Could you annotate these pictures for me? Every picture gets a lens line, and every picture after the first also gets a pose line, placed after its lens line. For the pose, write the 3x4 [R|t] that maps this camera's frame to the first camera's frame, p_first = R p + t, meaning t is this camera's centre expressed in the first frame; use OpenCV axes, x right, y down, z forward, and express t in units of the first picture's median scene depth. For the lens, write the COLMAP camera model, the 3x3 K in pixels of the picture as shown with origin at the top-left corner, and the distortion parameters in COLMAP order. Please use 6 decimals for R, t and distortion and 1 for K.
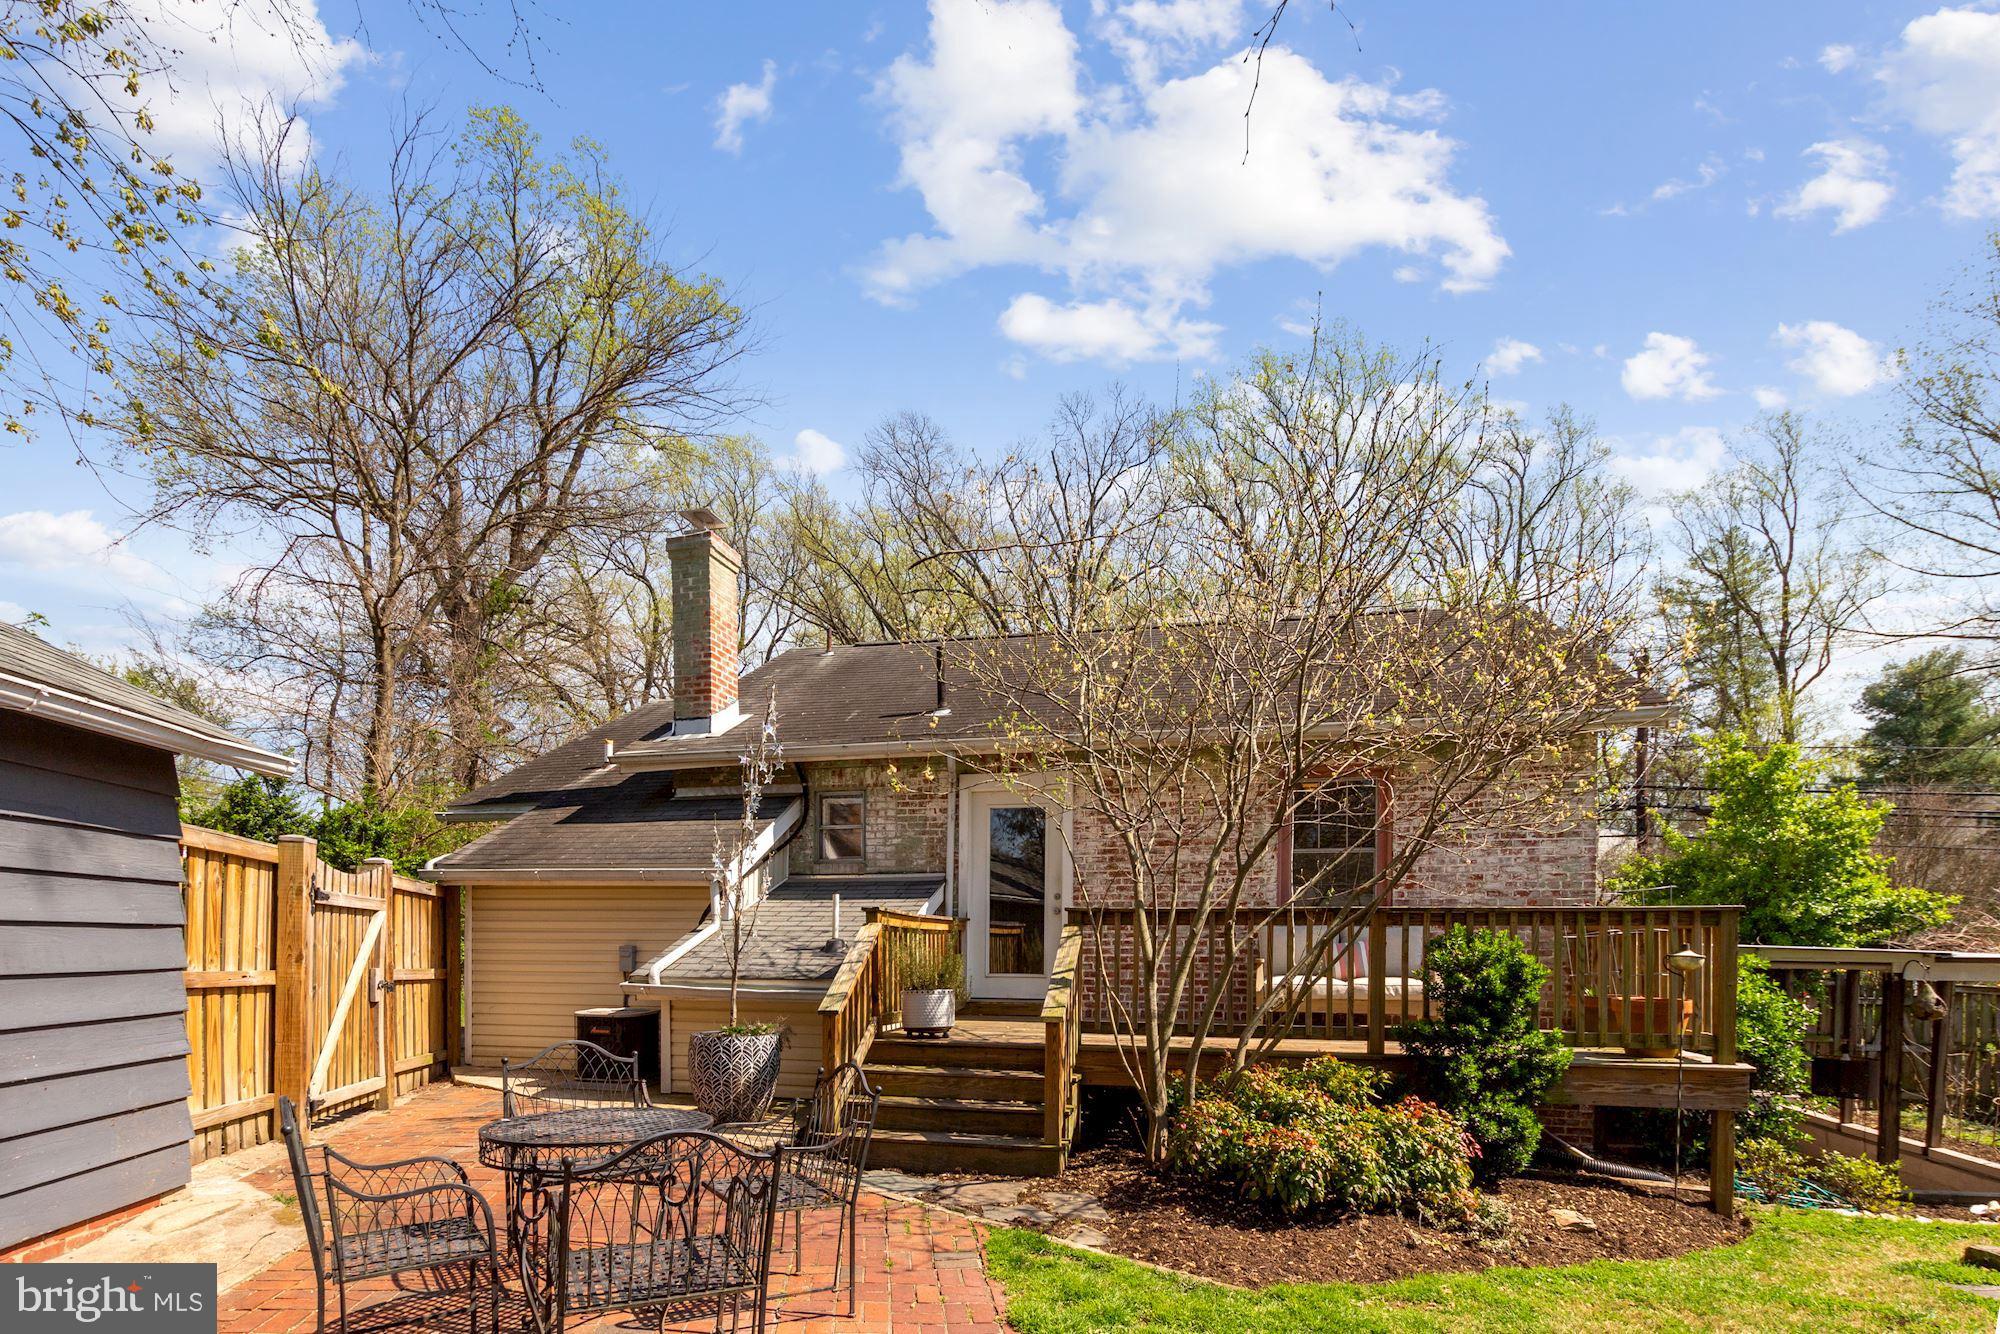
lens RADIAL K [[955.0, 0, 998.3], [0, 955.0, 706.2], [0, 0, 1]] dist [0.003373, -0.000815]
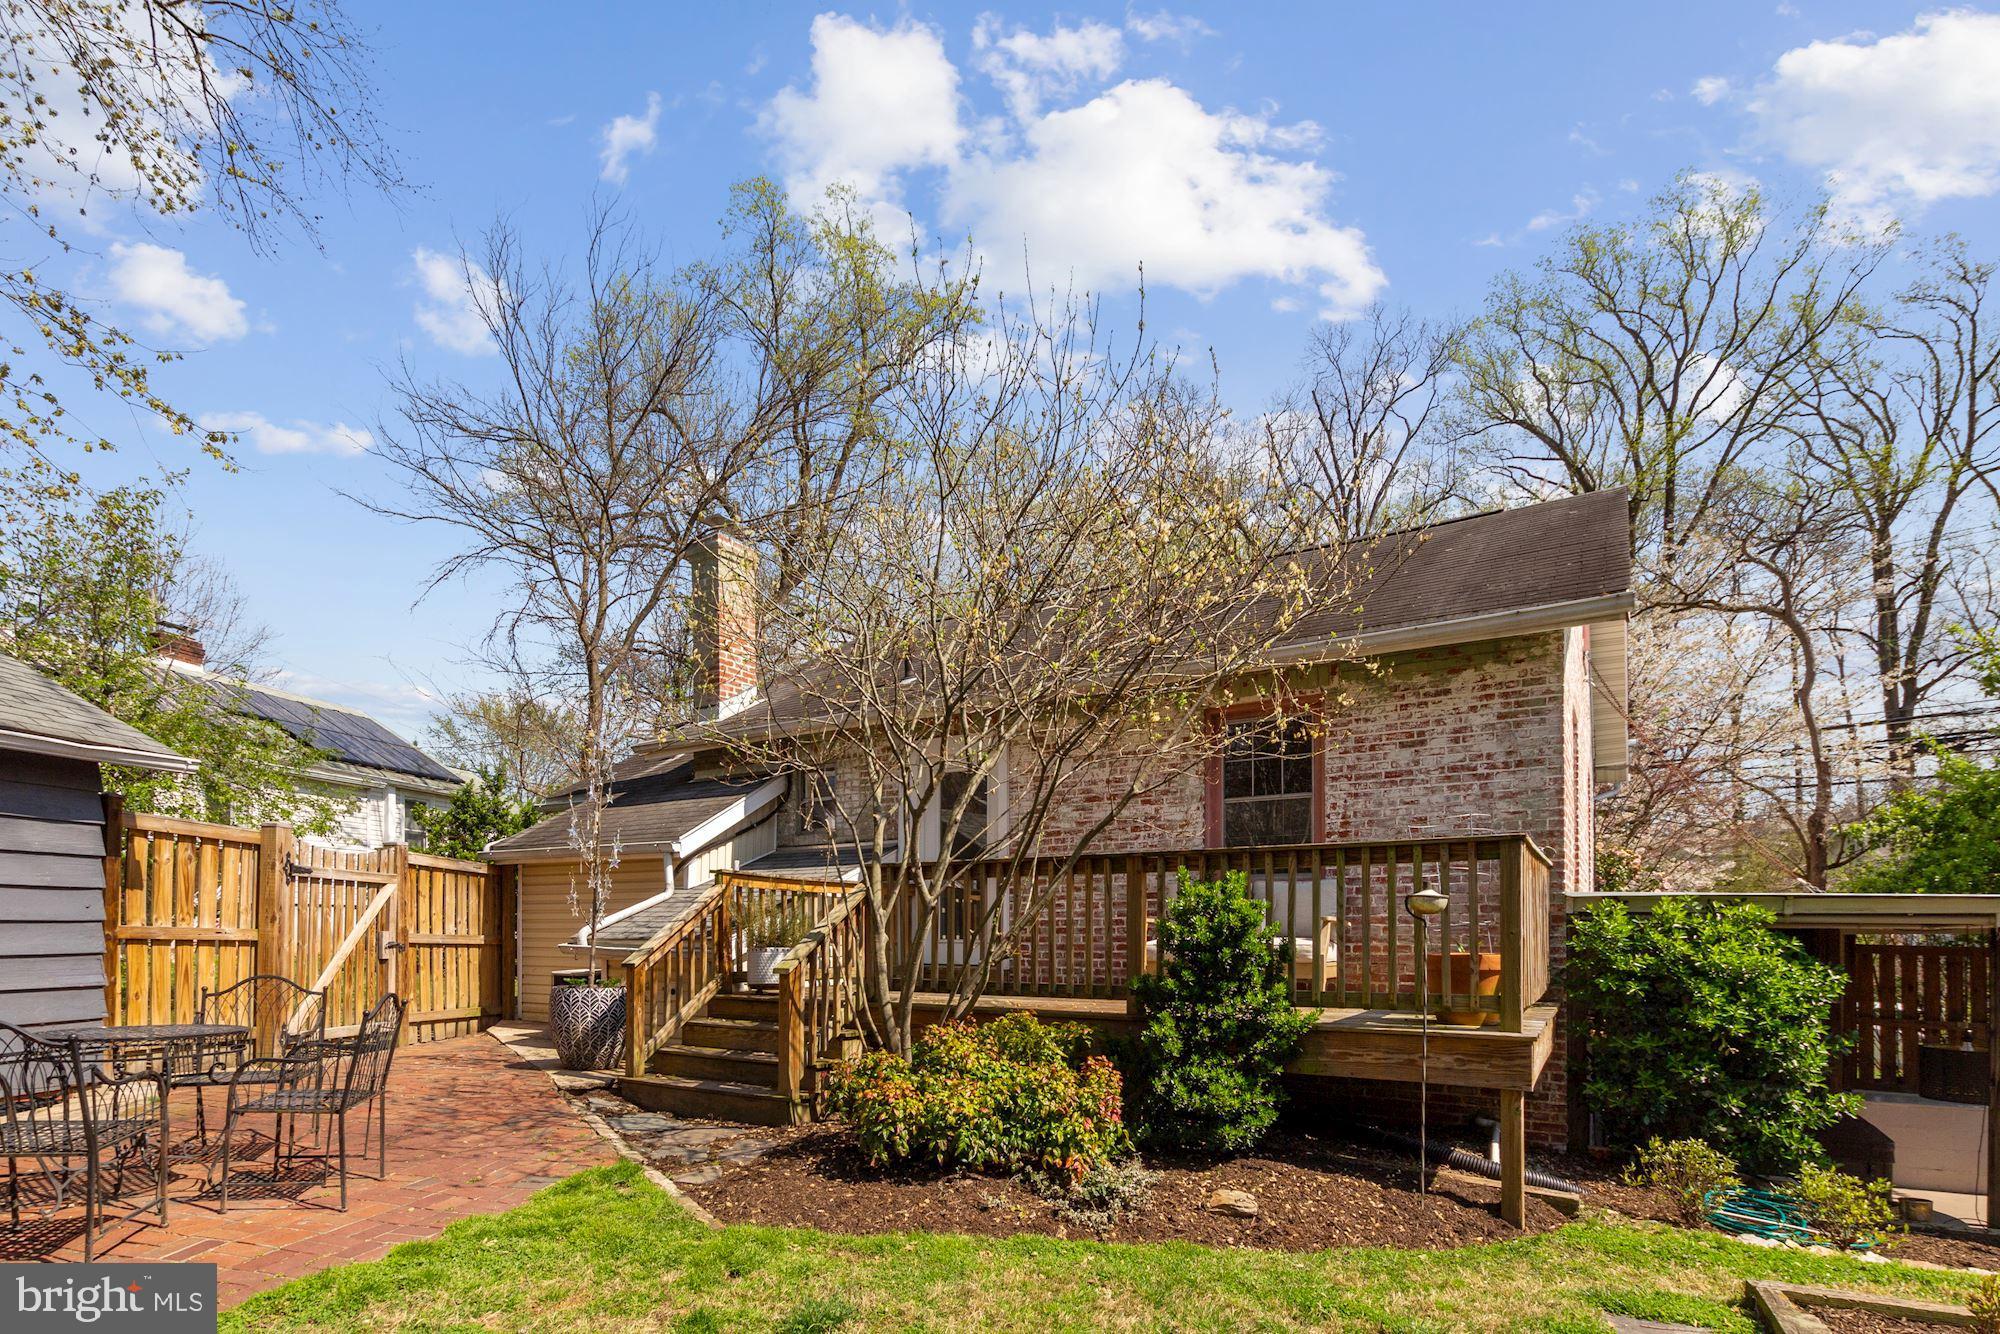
lens RADIAL K [[982.0, 0, 1000.0], [0, 982.0, 667.0], [0, 0, 1]] dist [0.000827, 0.000069]
pose [[0.944875, -0.090646, -0.314633, 0.425931], [0.084412, 0.995871, -0.033413, 0.040571], [0.316363, 0.005012, 0.948625, 0.055222]]
